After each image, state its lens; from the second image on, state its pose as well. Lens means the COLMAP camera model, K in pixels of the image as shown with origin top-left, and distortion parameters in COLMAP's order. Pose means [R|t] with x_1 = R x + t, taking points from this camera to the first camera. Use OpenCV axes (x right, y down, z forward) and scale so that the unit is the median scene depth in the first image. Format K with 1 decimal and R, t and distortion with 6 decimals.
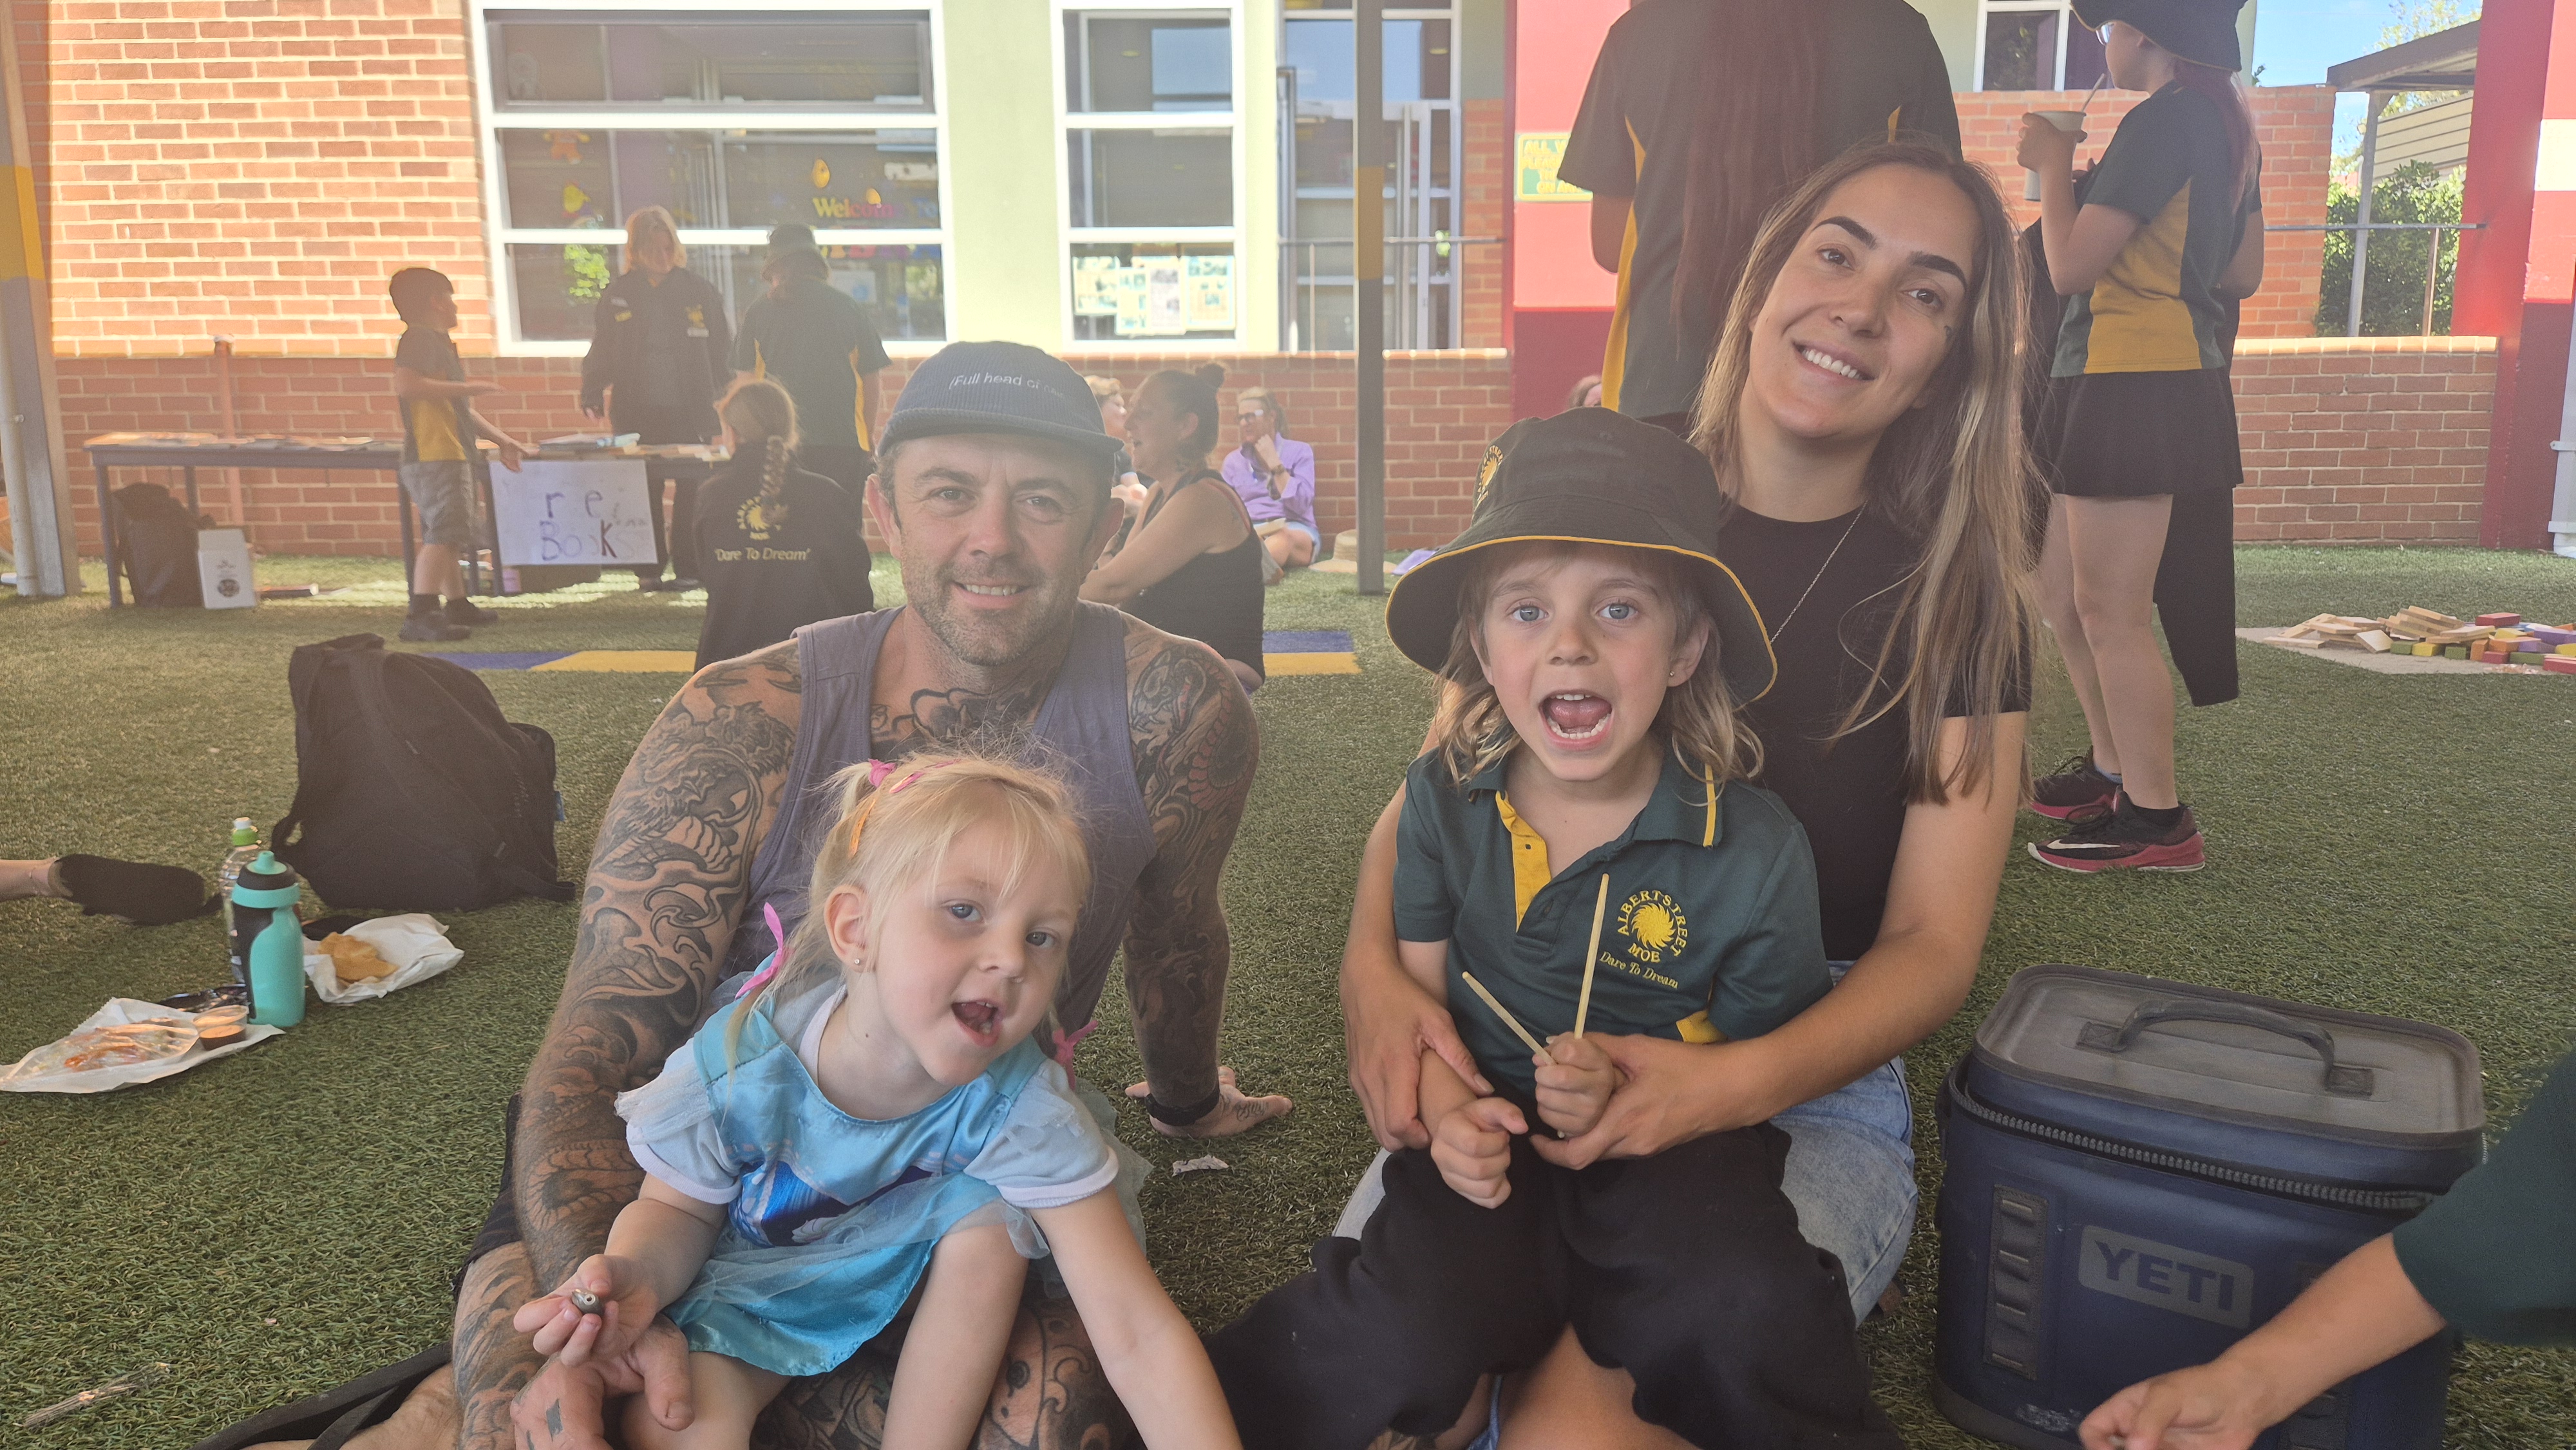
lens RADIAL K [[1724.0, 0, 1310.8], [0, 1724.0, 733.3], [0, 0, 1]] dist [0.058296, -0.061277]
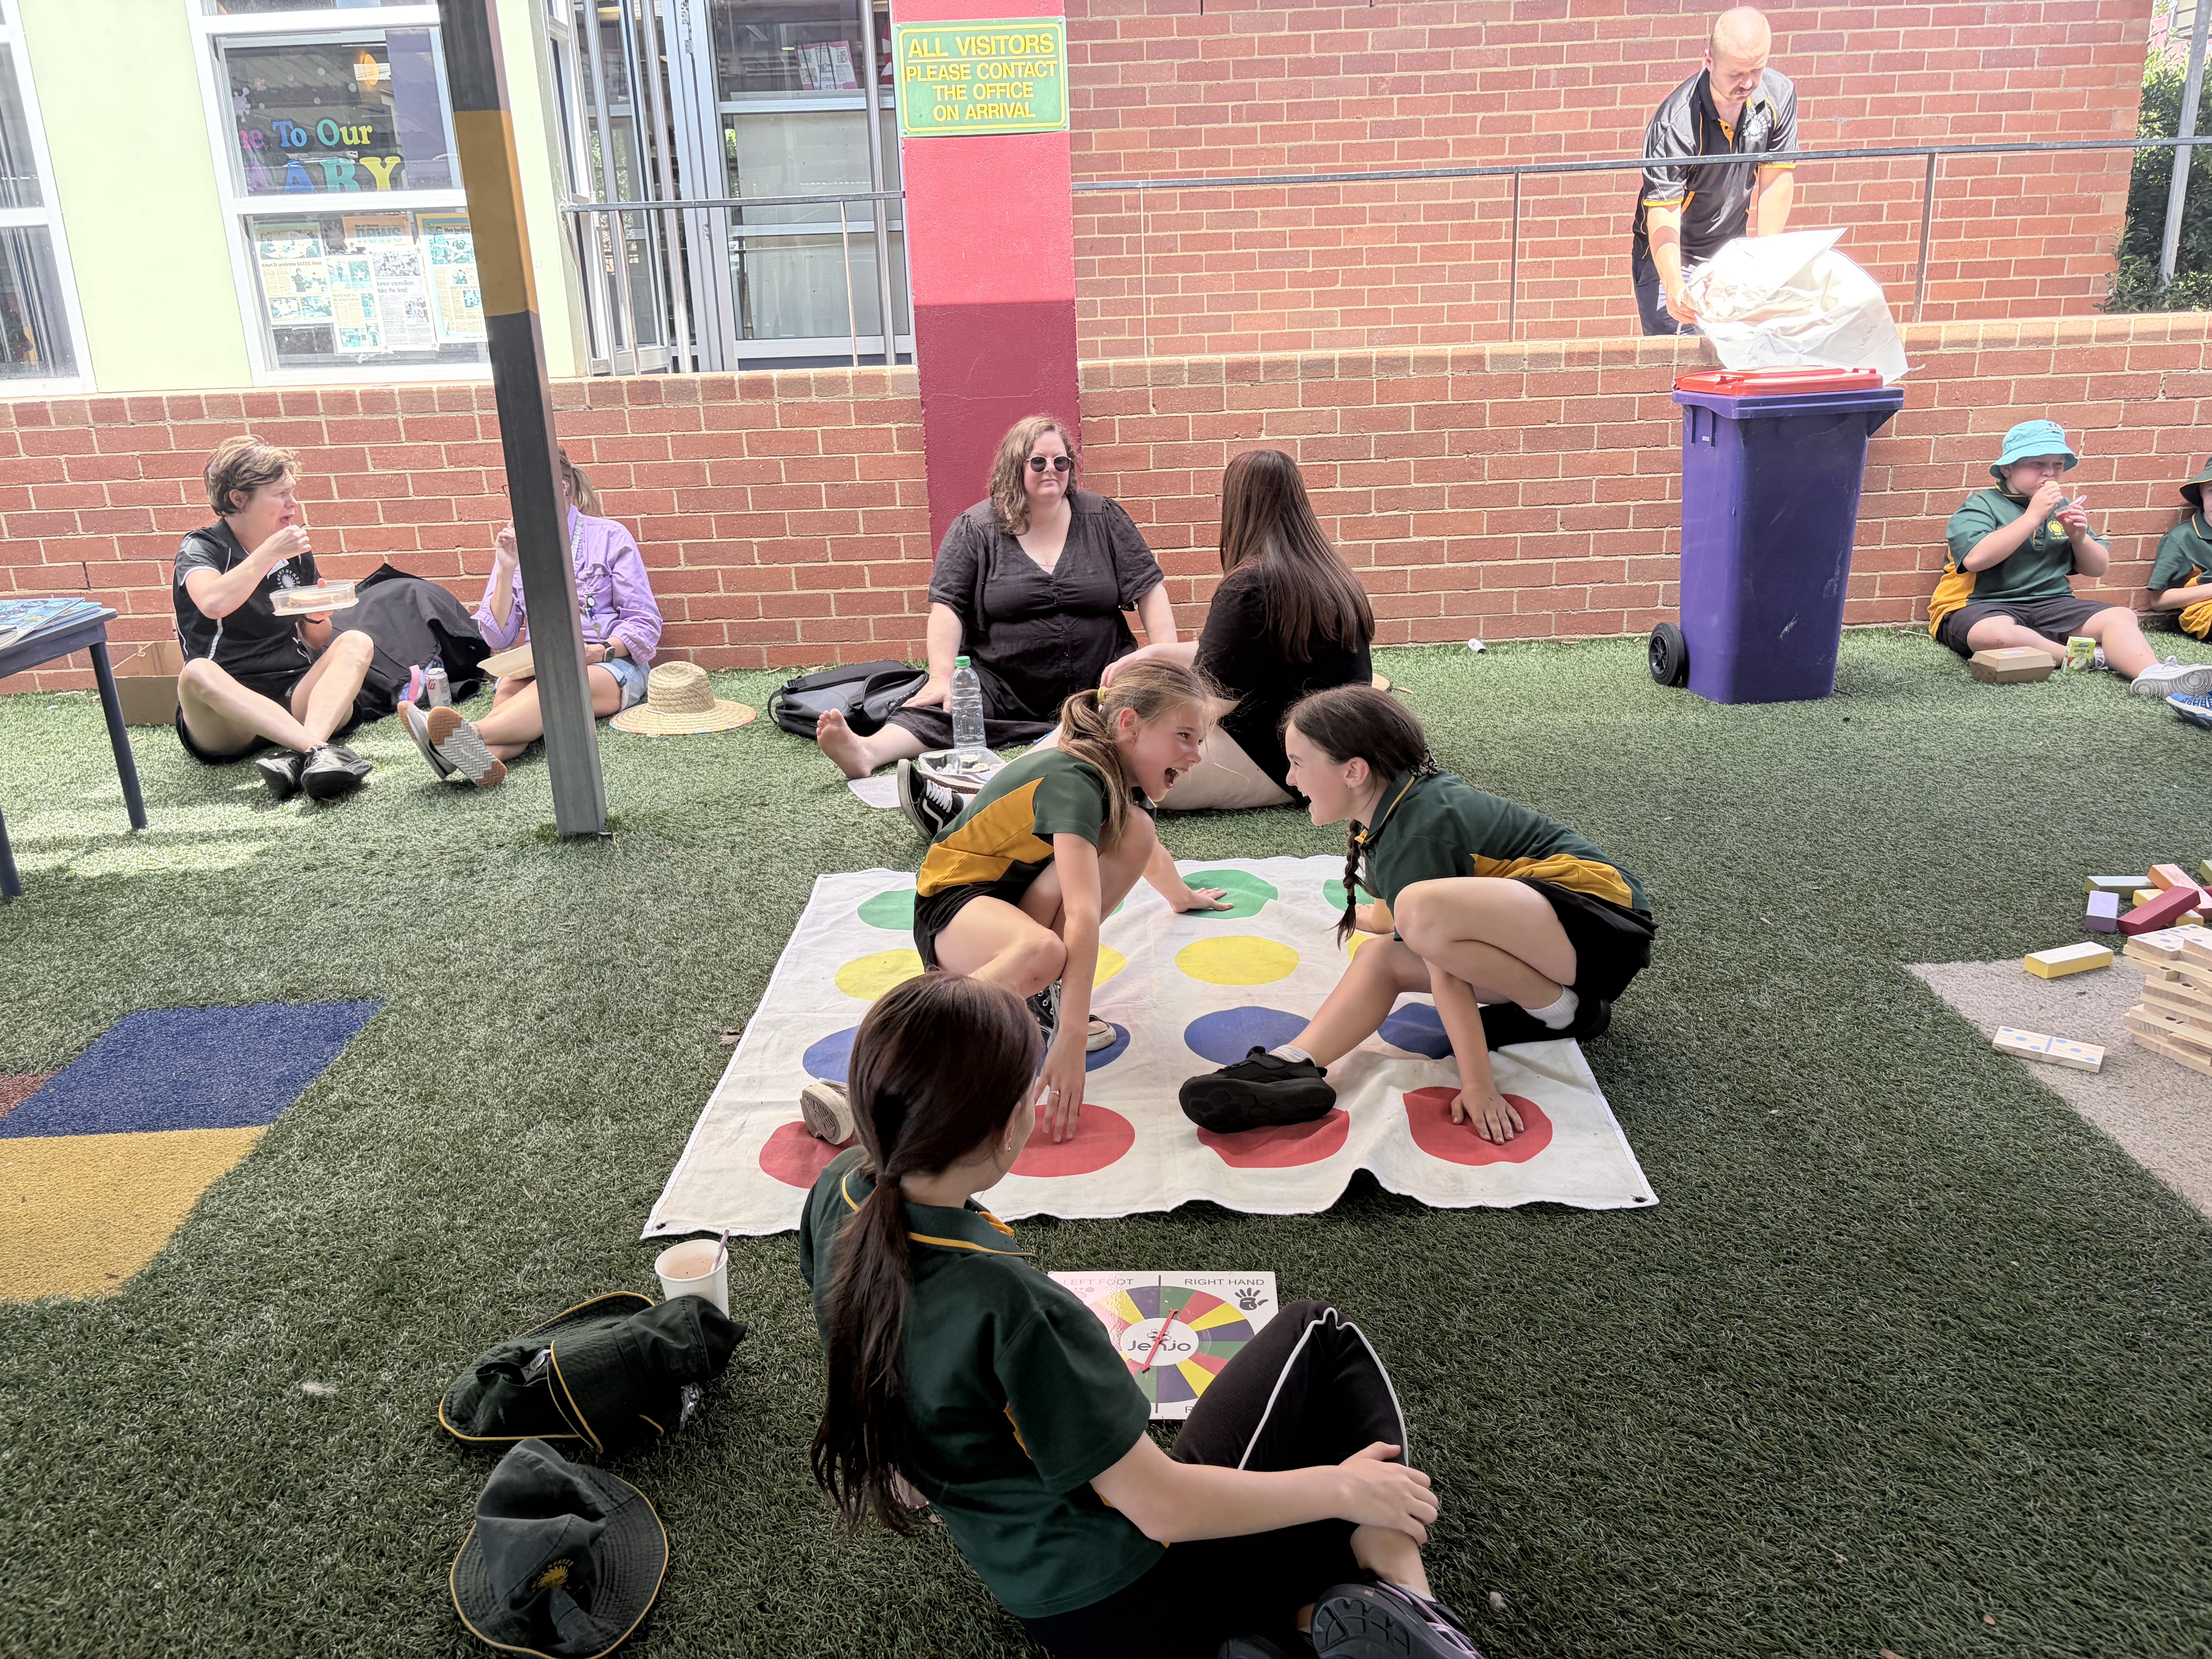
lens RADIAL K [[1726.9, 0, 1106.0], [0, 1726.9, 829.5], [0, 0, 1]] dist [0.022794, 0.000493]
pose [[0.999547, -0.029094, 0.007737, 0.178620], [0.028013, 0.992969, 0.115011, -0.123047], [-0.011029, -0.114742, 0.993334, 0.325676]]
